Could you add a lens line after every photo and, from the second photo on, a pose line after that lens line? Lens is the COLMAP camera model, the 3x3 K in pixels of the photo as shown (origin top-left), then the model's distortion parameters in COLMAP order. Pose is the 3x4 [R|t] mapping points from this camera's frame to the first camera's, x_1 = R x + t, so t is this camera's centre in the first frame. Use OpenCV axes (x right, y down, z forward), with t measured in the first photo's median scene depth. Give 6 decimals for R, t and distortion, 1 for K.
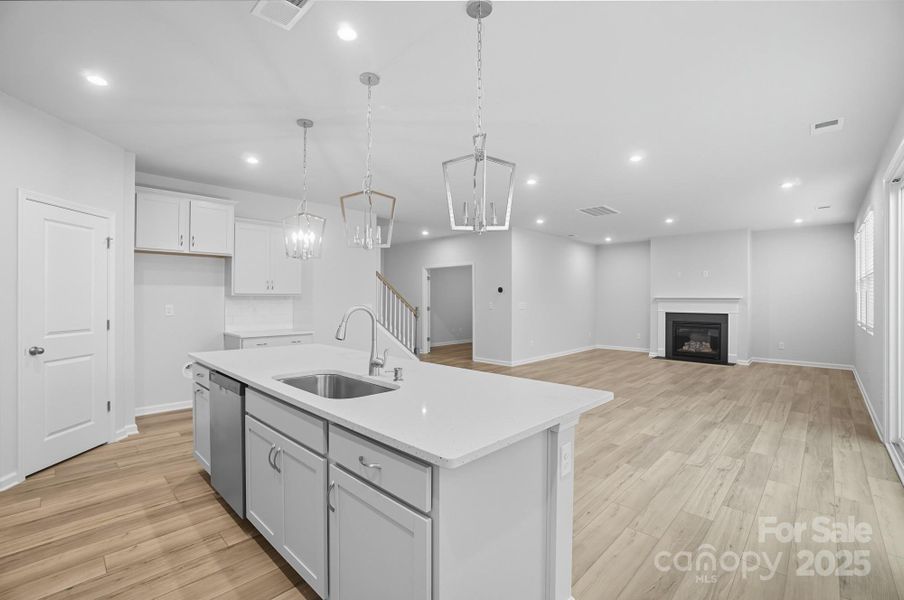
lens RADIAL K [[401.1, 0, 450.8], [0, 401.1, 297.4], [0, 0, 1]] dist [-0.060935, 0.022517]
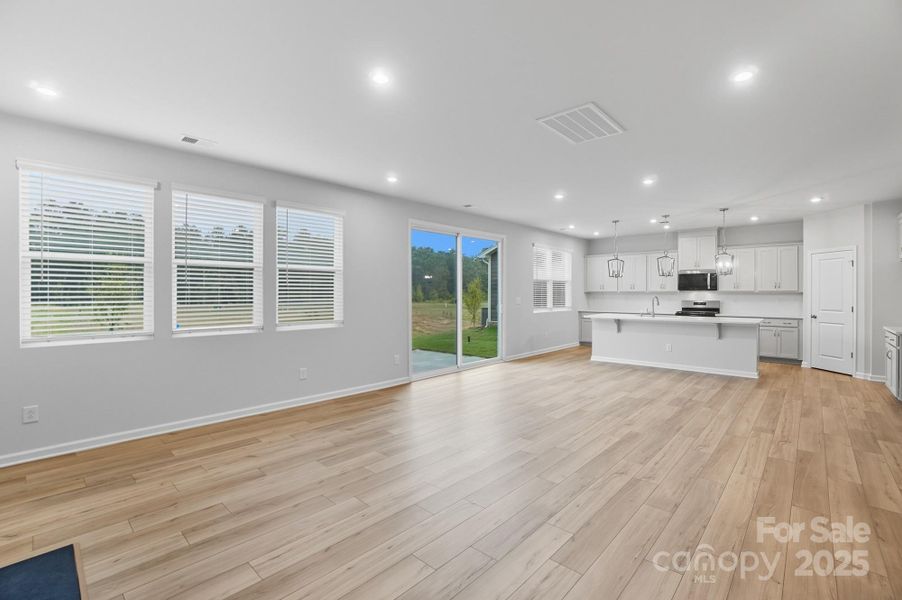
lens RADIAL K [[403.4, 0, 449.8], [0, 403.4, 293.9], [0, 0, 1]] dist [-0.060463, 0.022204]
pose [[-0.999810, -0.001320, -0.019428, 0.439872], [-0.001293, 0.999998, -0.001397, 0.002659], [0.019429, -0.001372, -0.999810, 1.201982]]
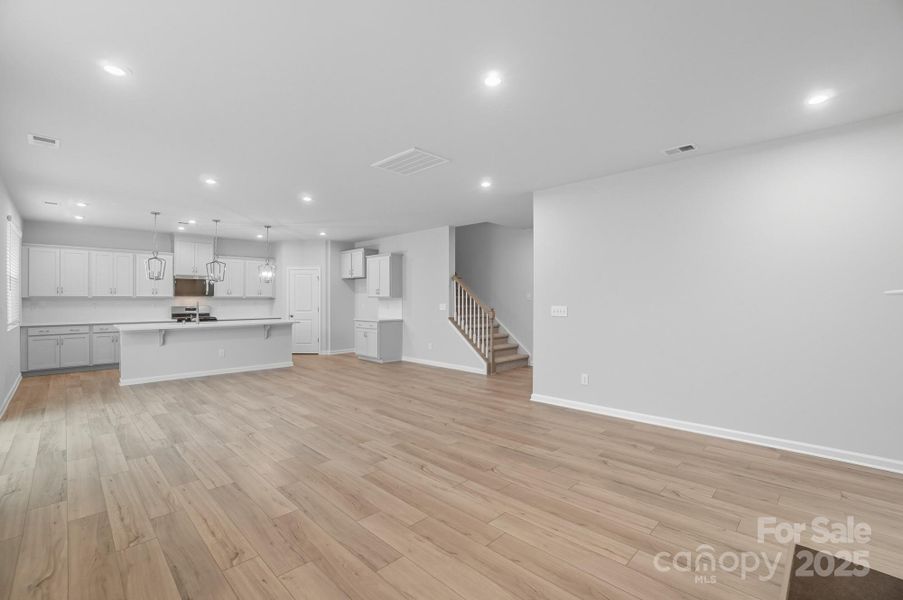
lens RADIAL K [[400.6, 0, 450.3], [0, 400.6, 297.4], [0, 0, 1]] dist [-0.060935, 0.022517]
pose [[-0.015420, -0.004801, -0.999870, 0.804591], [0.003442, 0.999982, -0.004855, 0.002541], [0.999875, -0.003516, -0.015403, 0.851840]]
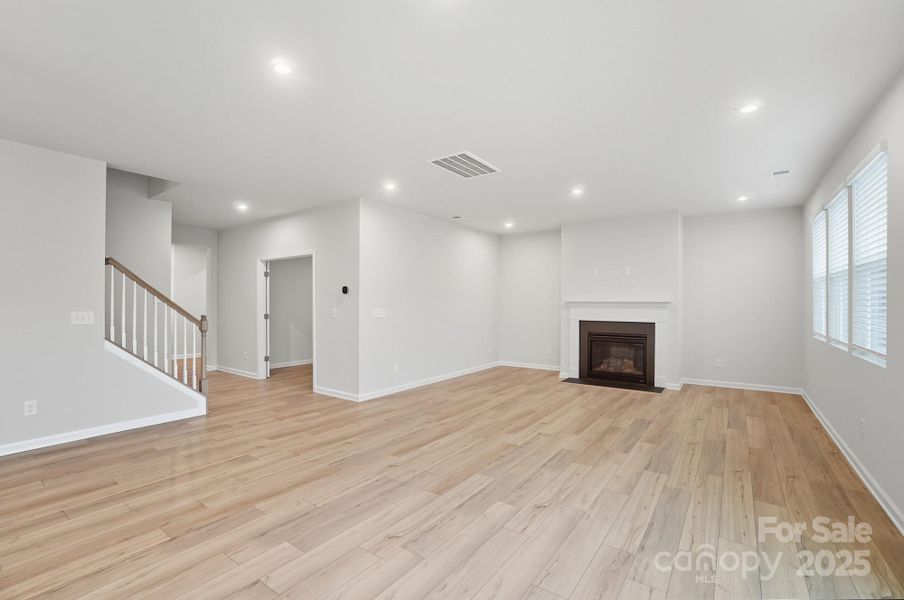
lens RADIAL K [[408.9, 0, 452.0], [0, 408.9, 300.0], [0, 0, 1]] dist [-0.057735, 0.022409]
pose [[0.988777, 0.002196, 0.149383, 0.200015], [-0.001932, 0.999996, -0.001908, -0.000301], [-0.149386, 0.001598, 0.988778, 0.280603]]
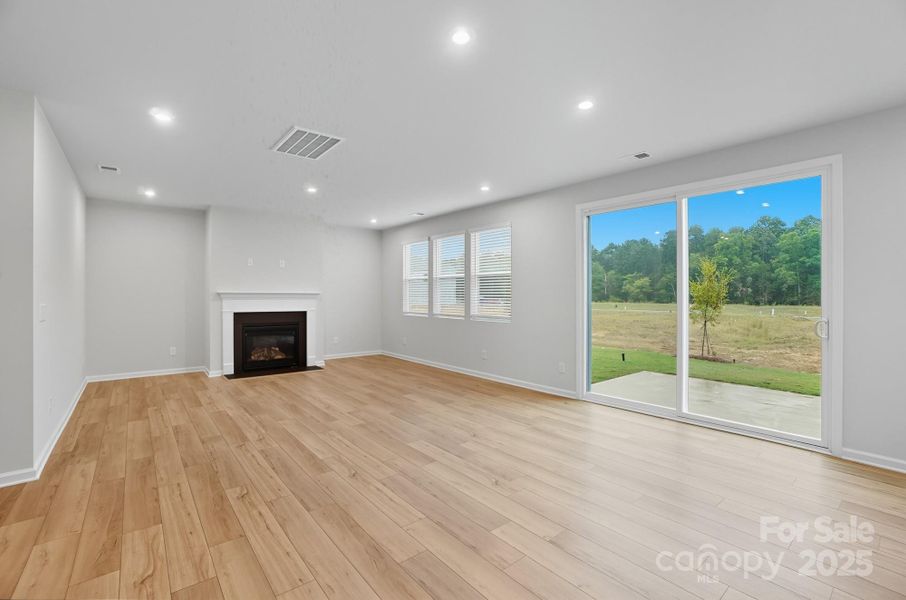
lens RADIAL K [[401.9, 0, 451.8], [0, 401.9, 297.4], [0, 0, 1]] dist [-0.060935, 0.022517]
pose [[0.117545, -0.005891, 0.993050, -0.146812], [-0.003828, 0.999972, 0.006386, 0.003493], [-0.993060, -0.004552, 0.117519, 0.568433]]
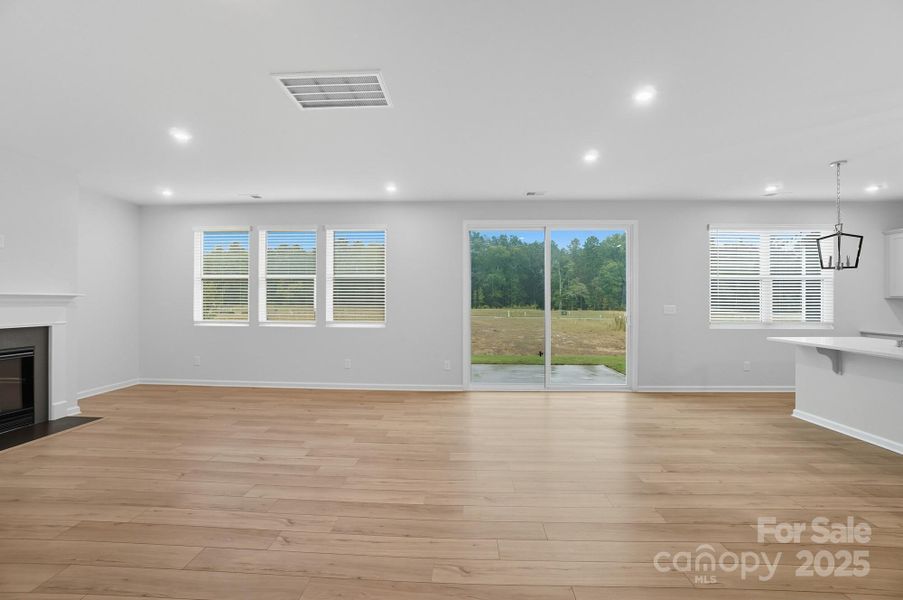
lens RADIAL K [[400.6, 0, 450.3], [0, 400.6, 297.4], [0, 0, 1]] dist [-0.060935, 0.022517]
pose [[-0.662825, 0.001169, 0.748774, -0.021367], [-0.006482, 0.999952, -0.007300, 0.004380], [-0.748746, -0.009692, -0.662786, 0.941536]]
